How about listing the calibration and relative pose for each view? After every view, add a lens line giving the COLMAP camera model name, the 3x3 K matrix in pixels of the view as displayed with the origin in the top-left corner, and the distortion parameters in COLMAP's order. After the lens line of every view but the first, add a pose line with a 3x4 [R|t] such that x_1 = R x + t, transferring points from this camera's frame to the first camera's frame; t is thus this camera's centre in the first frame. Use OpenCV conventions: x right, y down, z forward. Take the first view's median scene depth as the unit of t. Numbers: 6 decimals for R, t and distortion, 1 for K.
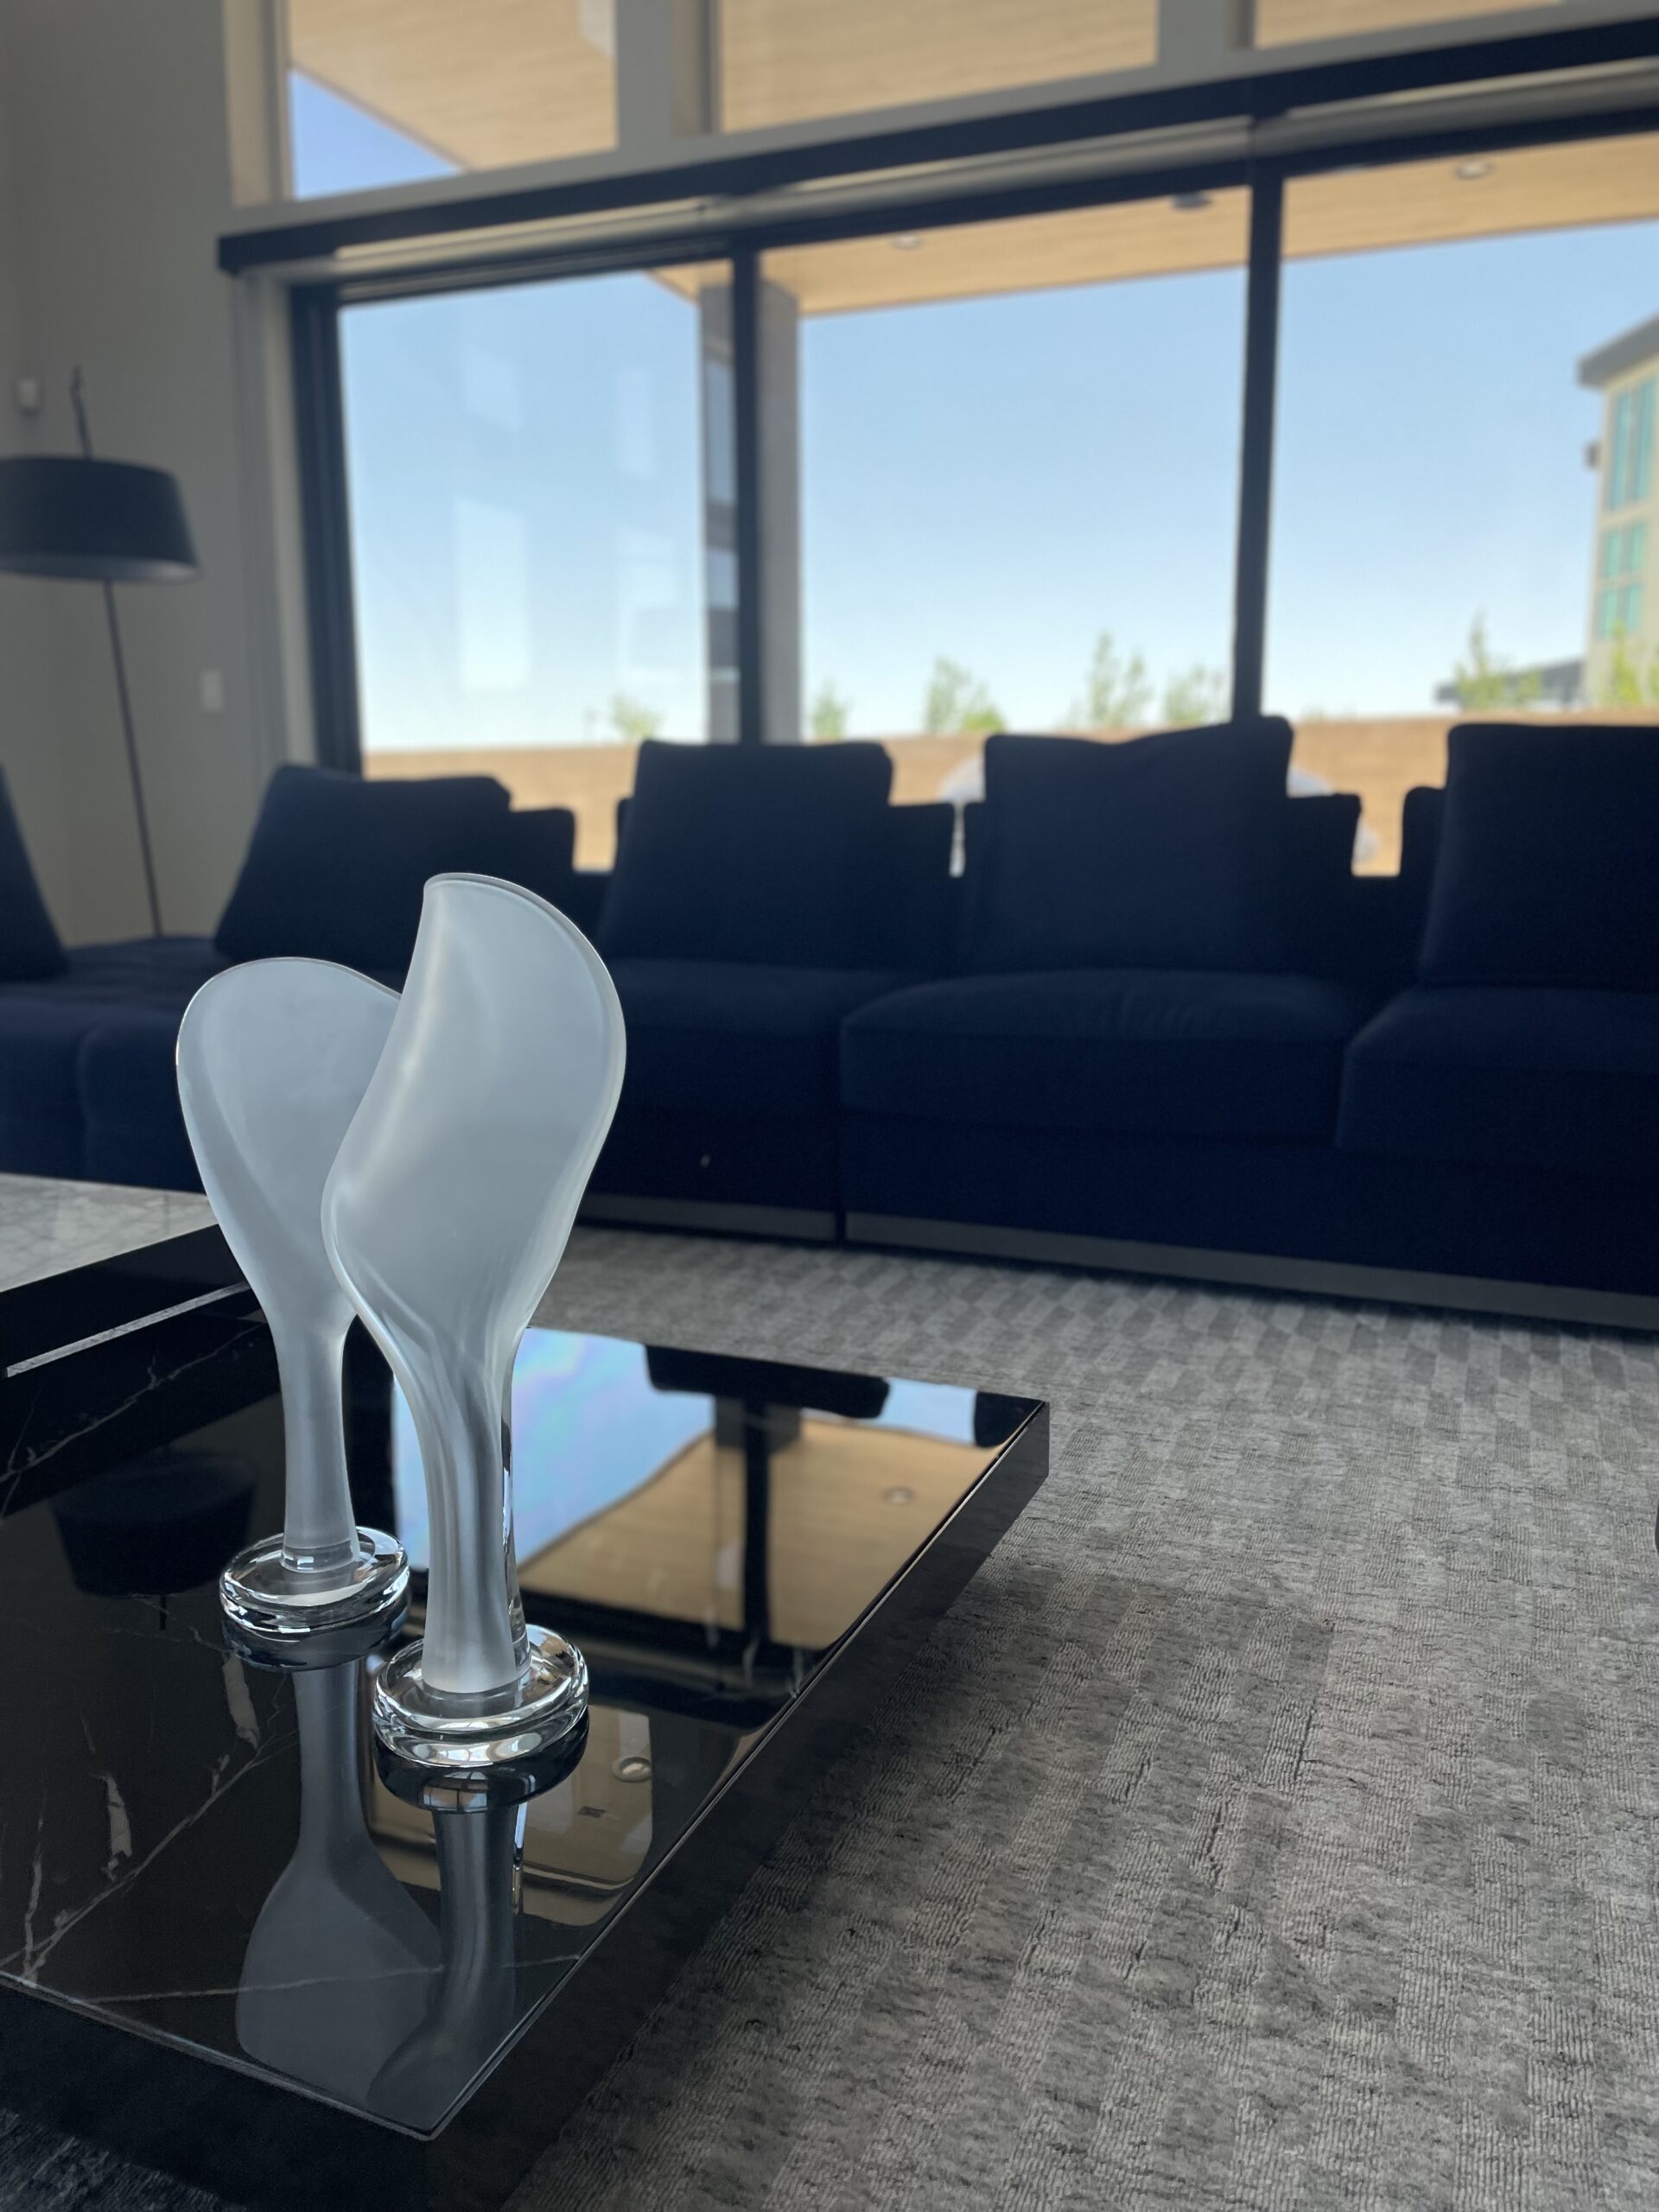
lens RADIAL K [[1682.7, 0, 834.3], [0, 1682.7, 1110.3], [0, 0, 1]] dist [0.084959, -0.105318]
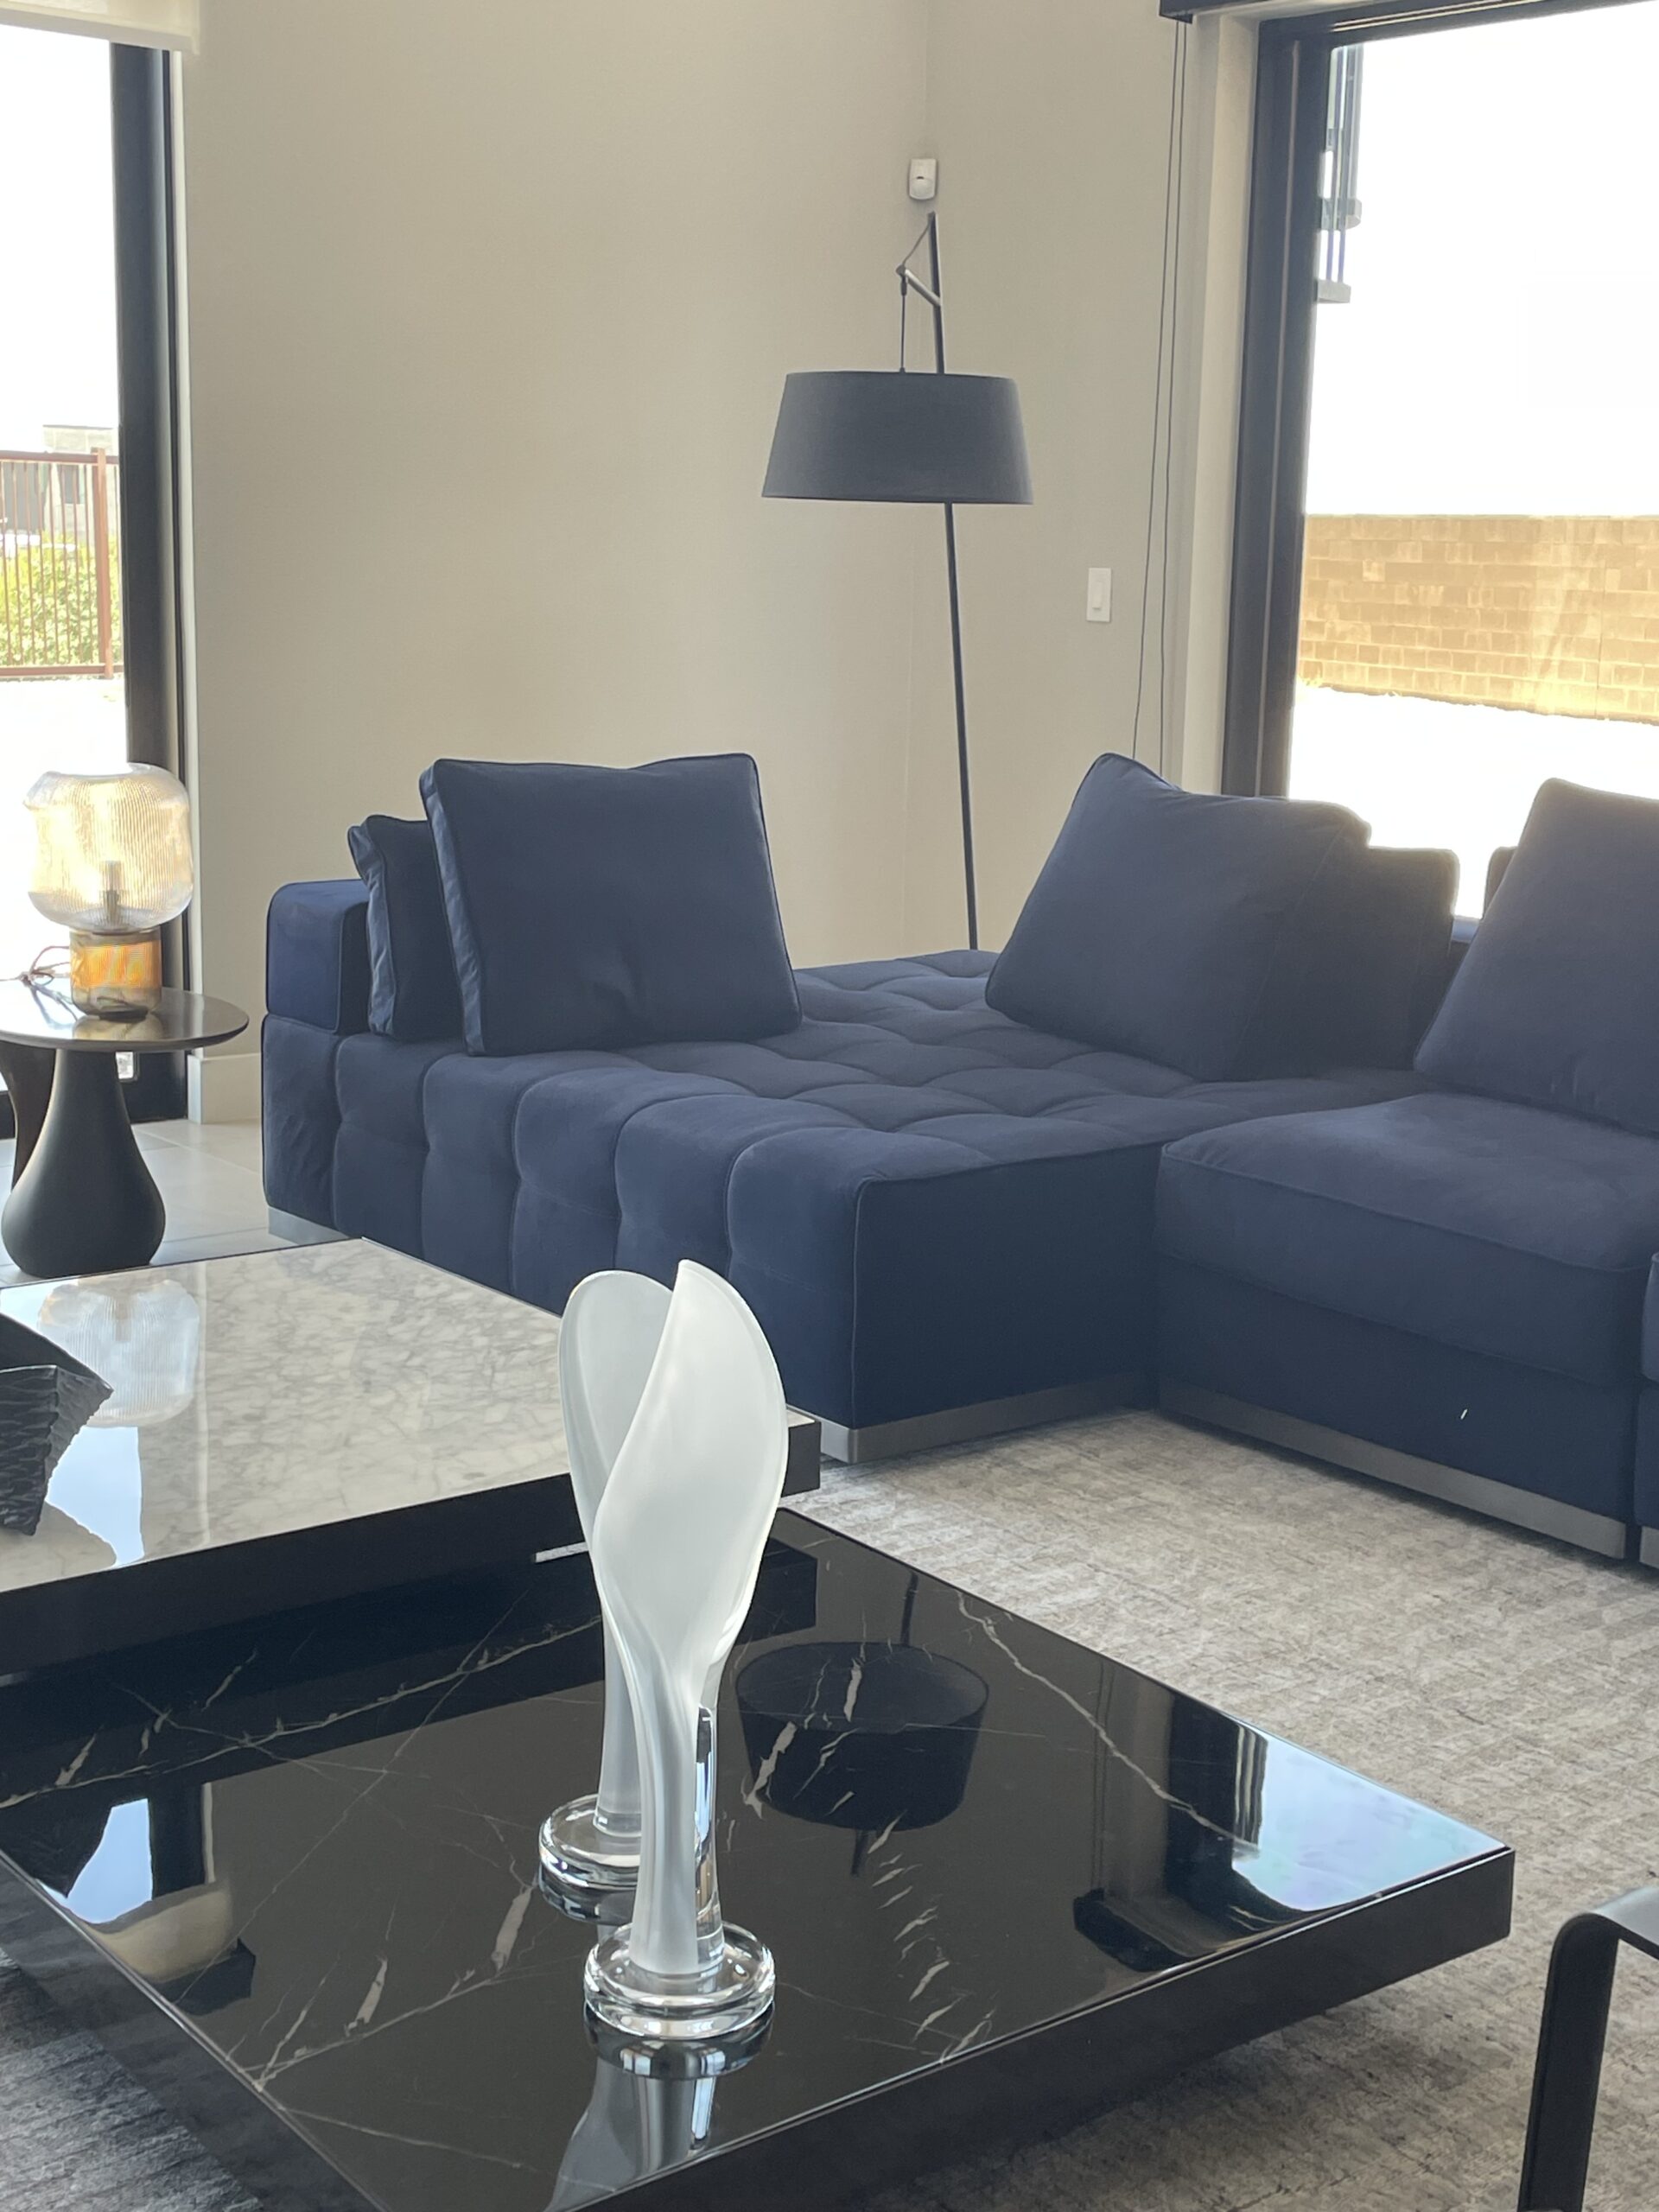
lens RADIAL K [[2978.6, 0, 830.7], [0, 2978.6, 1092.3], [0, 0, 1]] dist [0.087782, 0.000000]
pose [[0.871079, 0.113389, -0.477876, 0.285619], [-0.113669, 0.993111, 0.028445, -0.113384], [0.477809, 0.029542, 0.877967, -0.262524]]
